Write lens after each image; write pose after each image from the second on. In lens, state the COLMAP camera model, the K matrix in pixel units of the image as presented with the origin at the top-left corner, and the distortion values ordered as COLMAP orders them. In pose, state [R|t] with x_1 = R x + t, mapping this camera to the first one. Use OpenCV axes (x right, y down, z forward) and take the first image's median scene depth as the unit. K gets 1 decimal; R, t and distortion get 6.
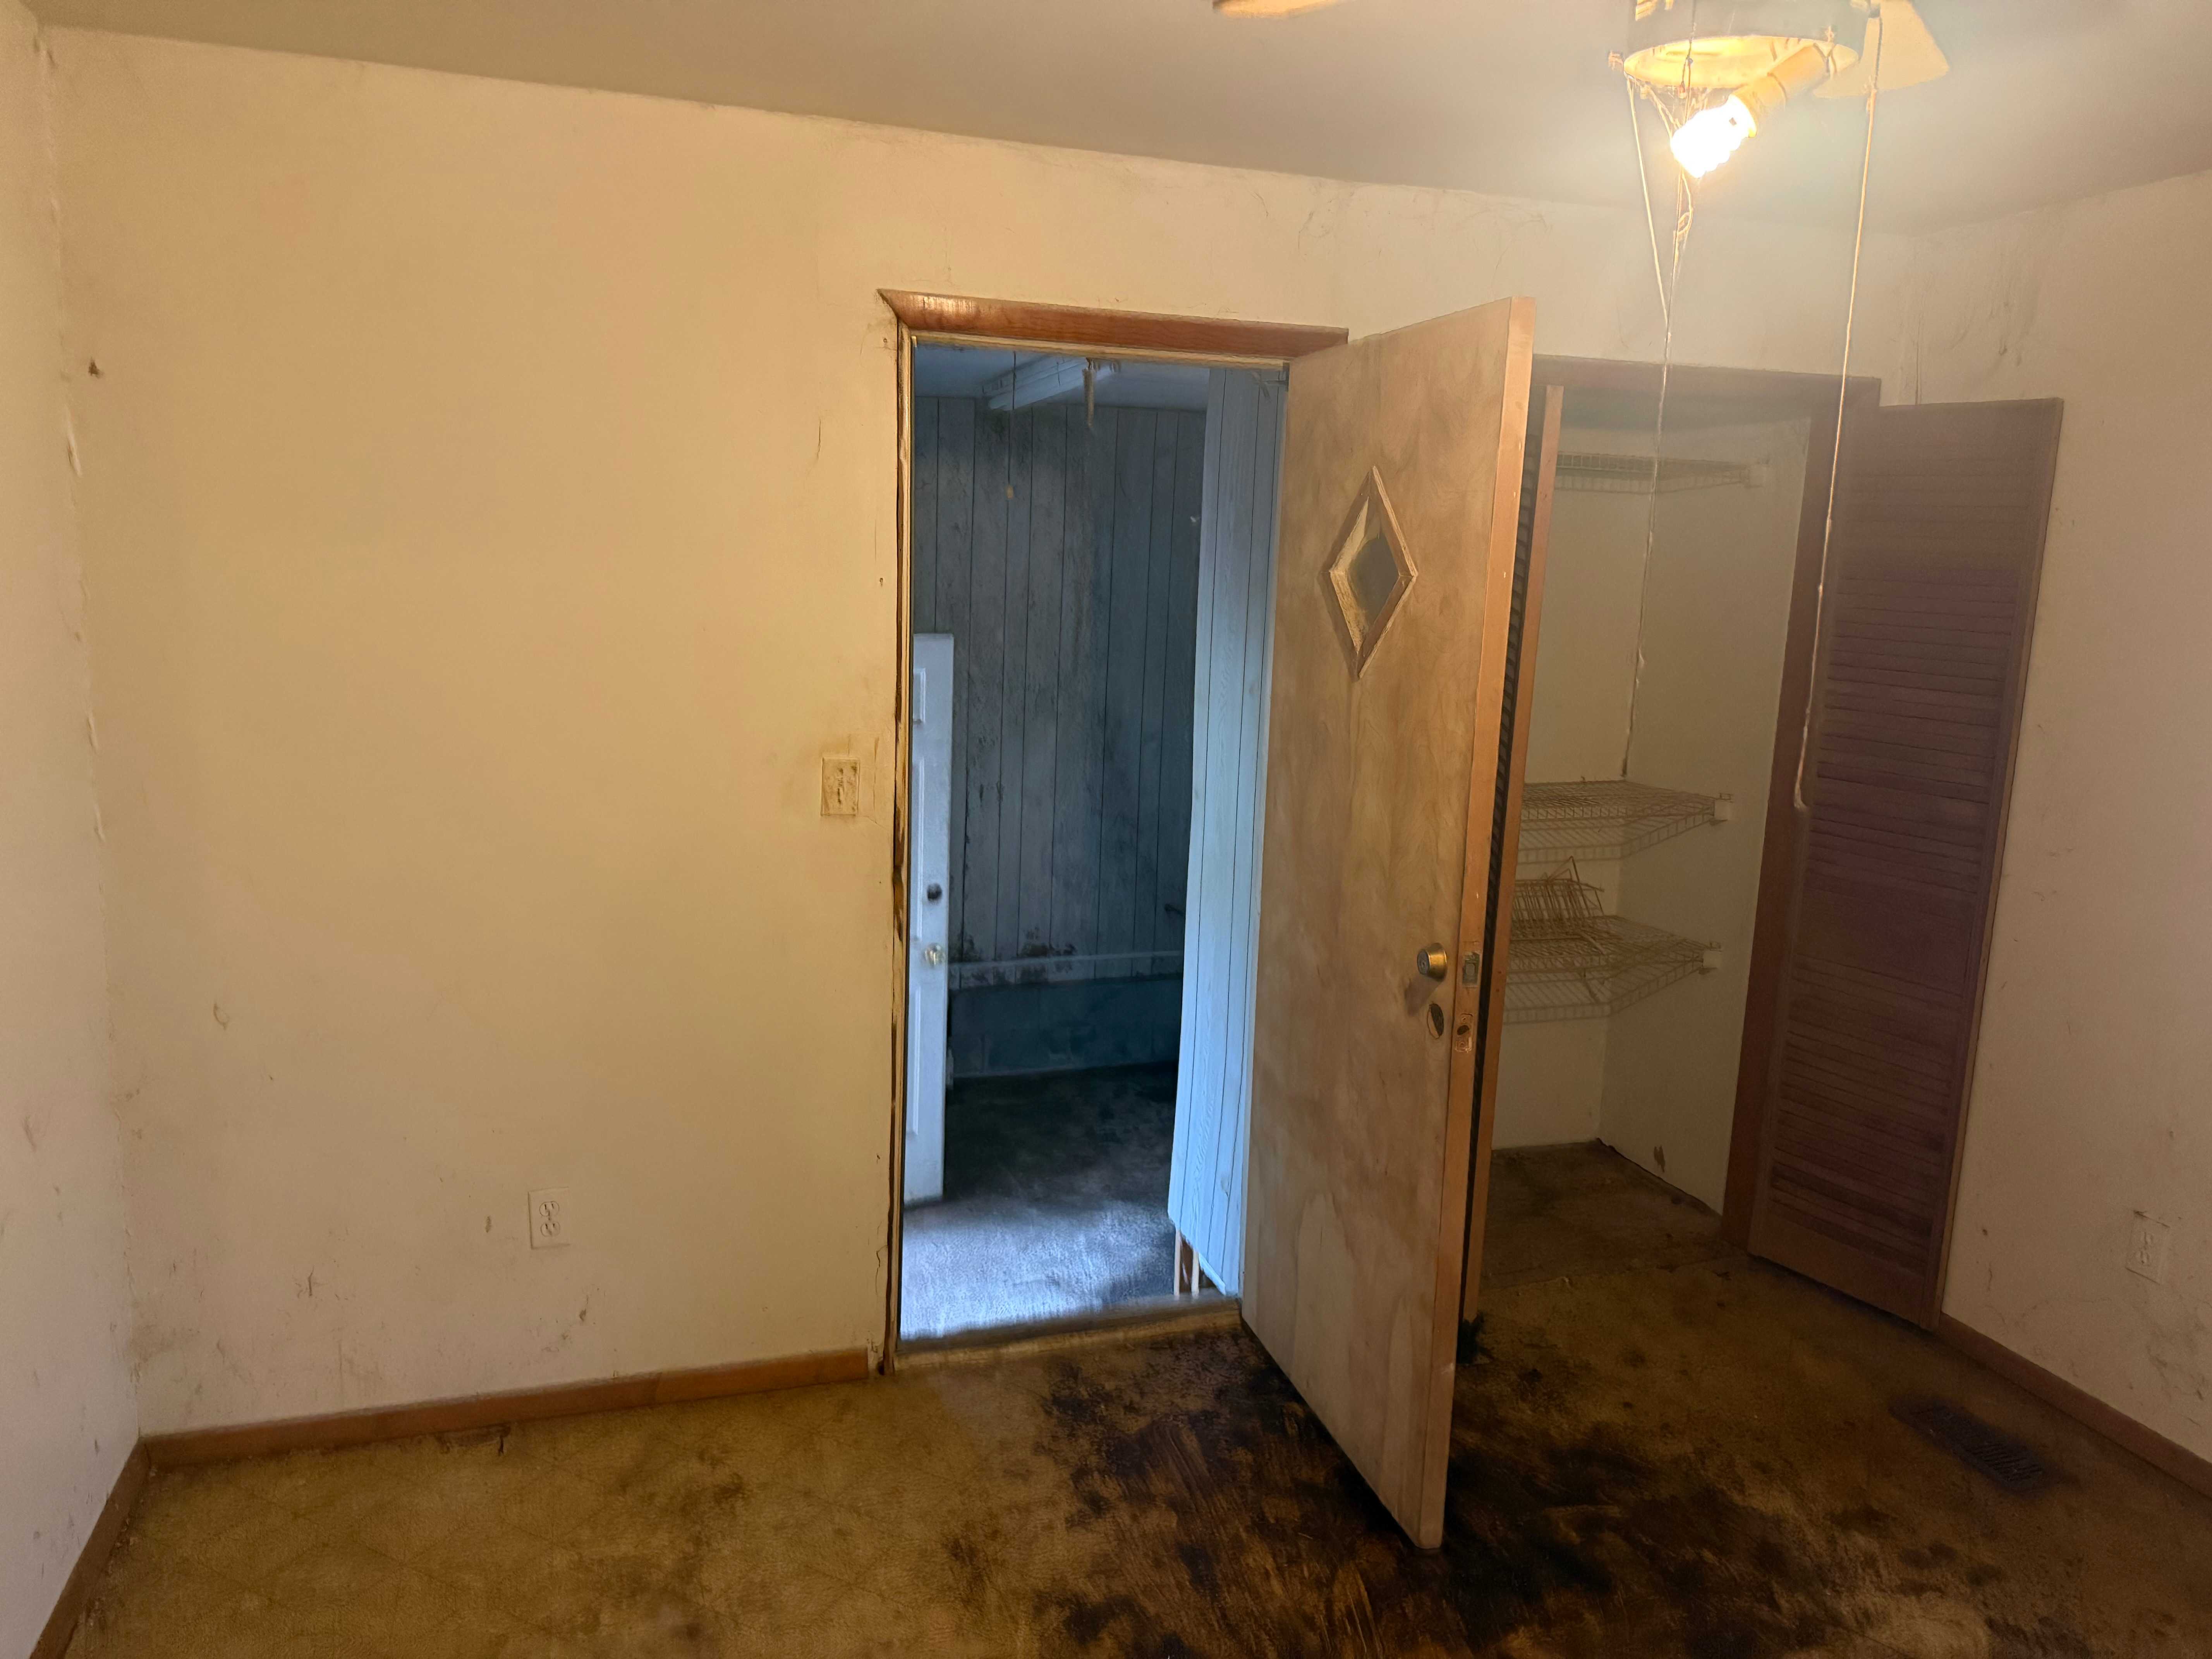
lens RADIAL K [[1670.9, 0, 1106.0], [0, 1670.9, 829.5], [0, 0, 1]] dist [0.075637, 0.006363]
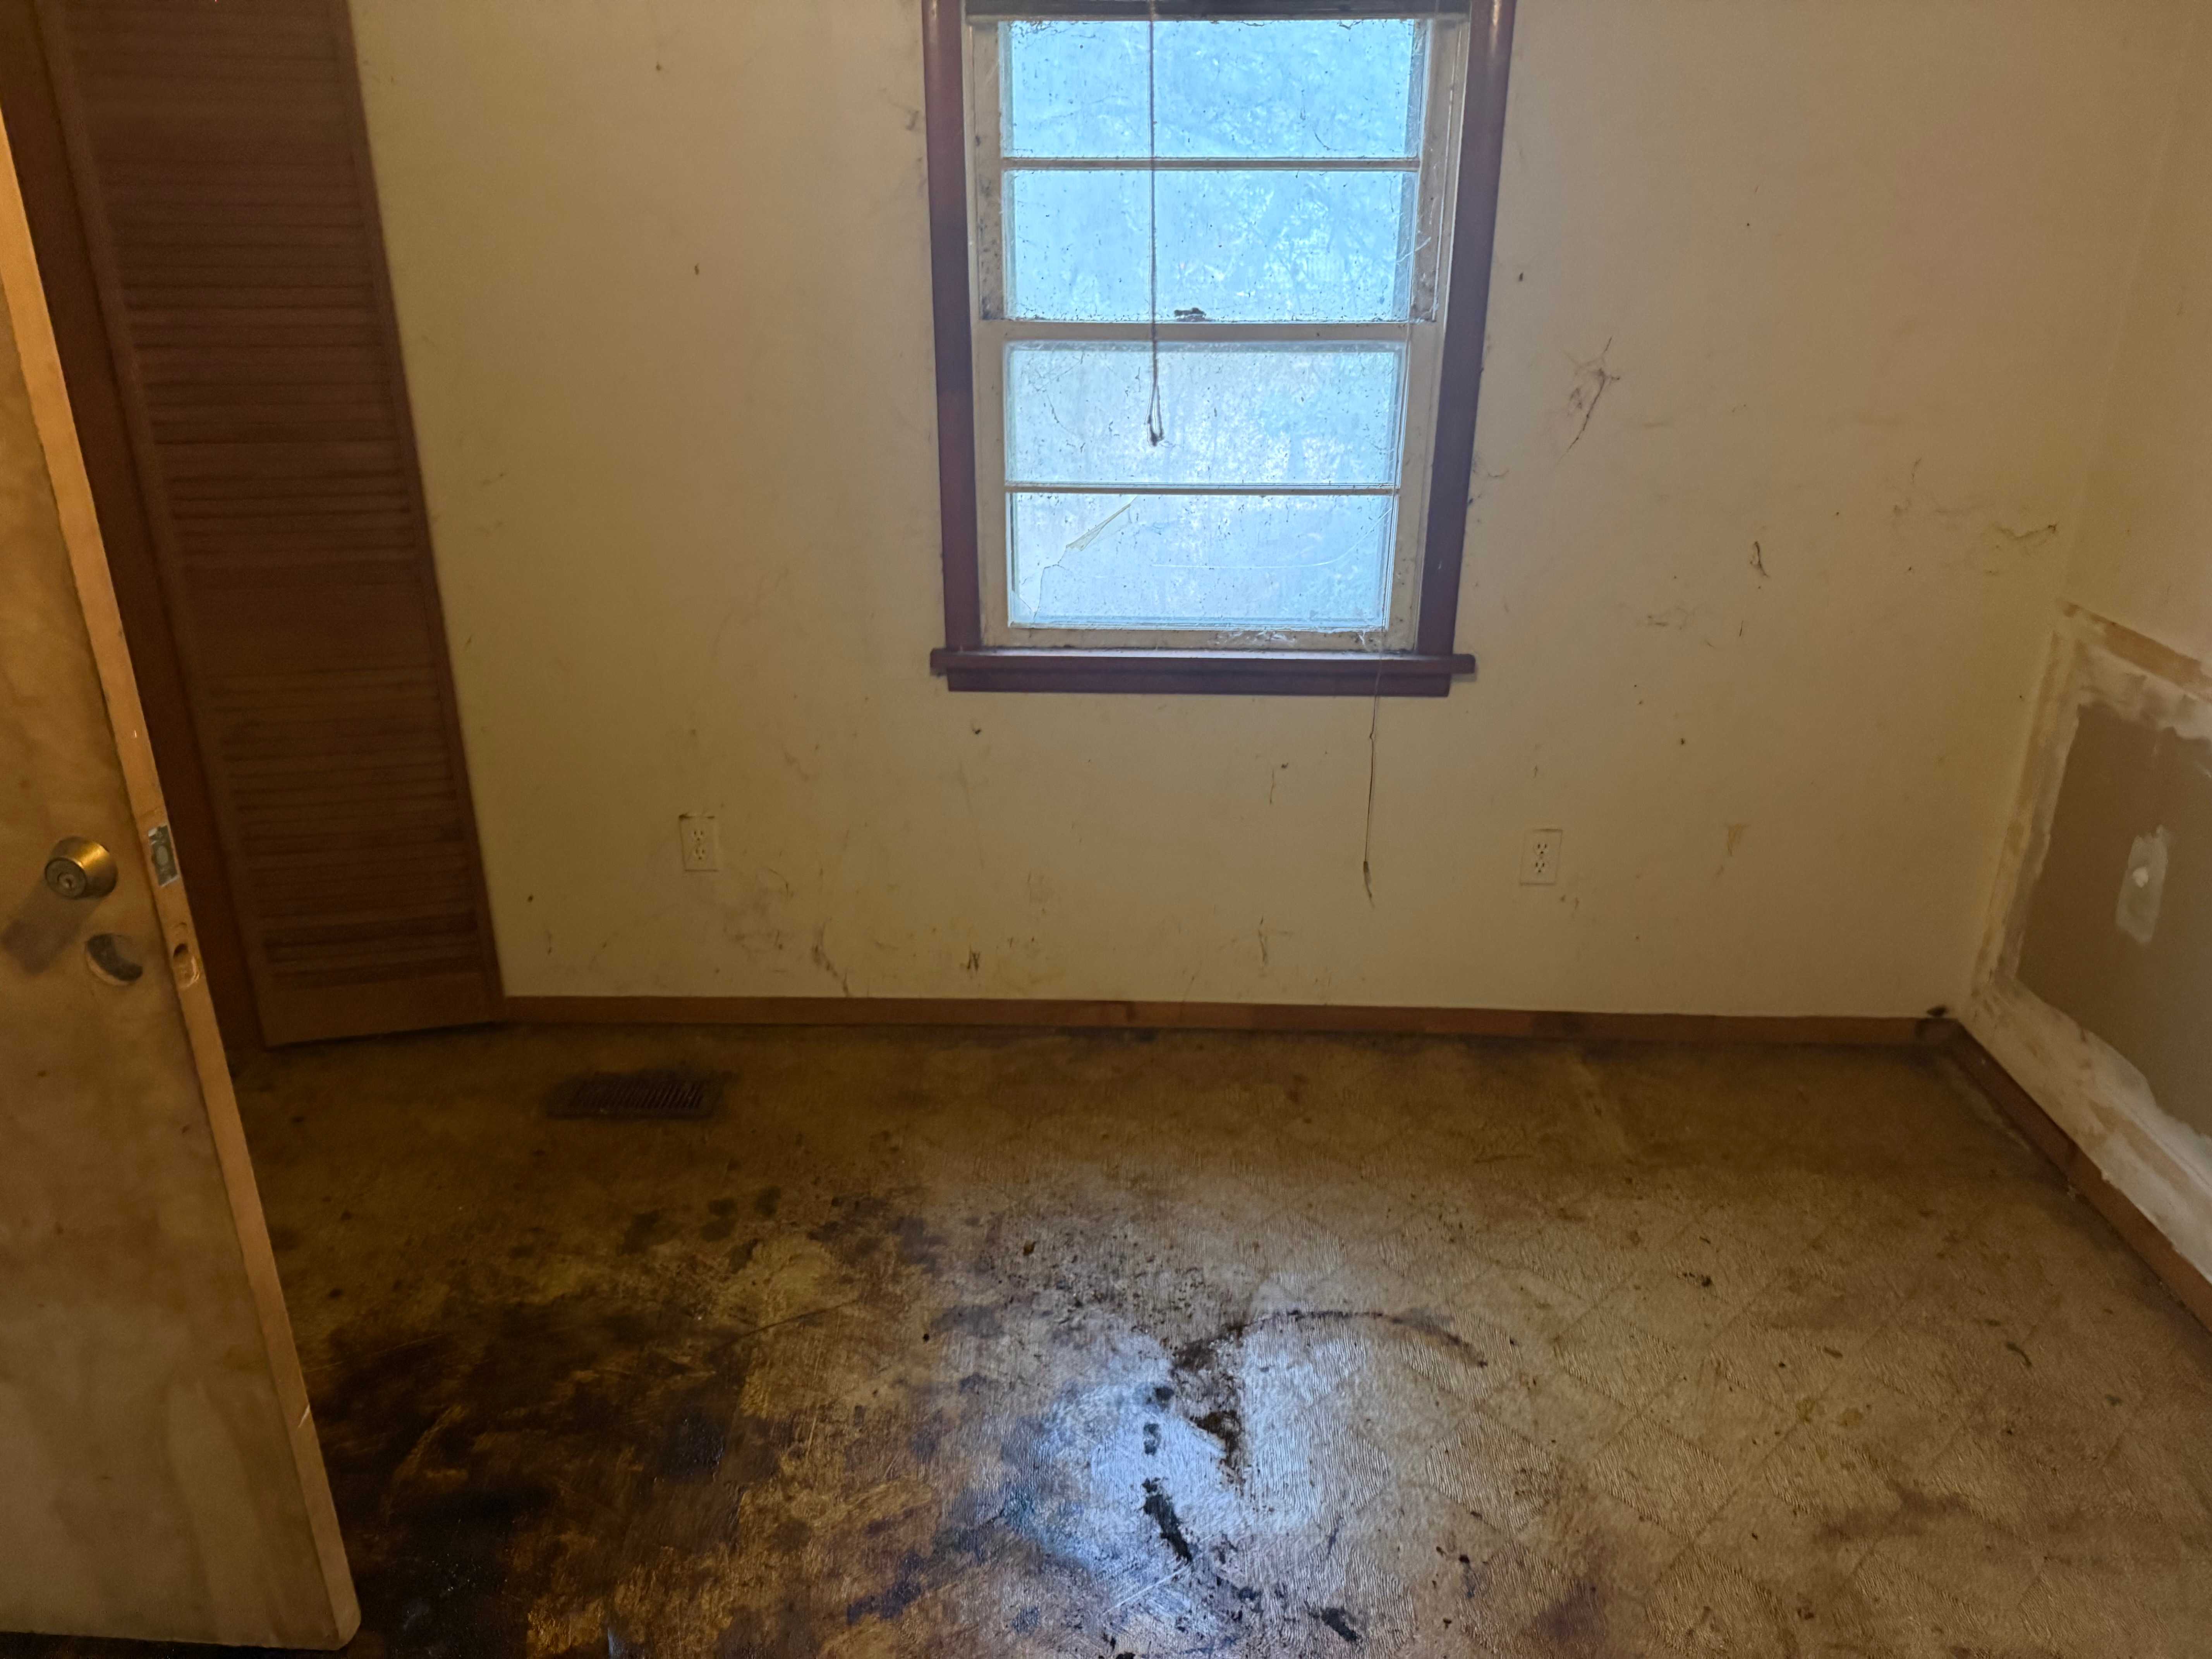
lens RADIAL K [[1612.9, 0, 1106.0], [0, 1612.9, 829.5], [0, 0, 1]] dist [0.002895, -0.011339]
pose [[0.346659, -0.391656, 0.852311, -0.133751], [0.187701, 0.919241, 0.346069, -0.052942], [-0.919019, 0.040012, 0.392177, 0.432637]]
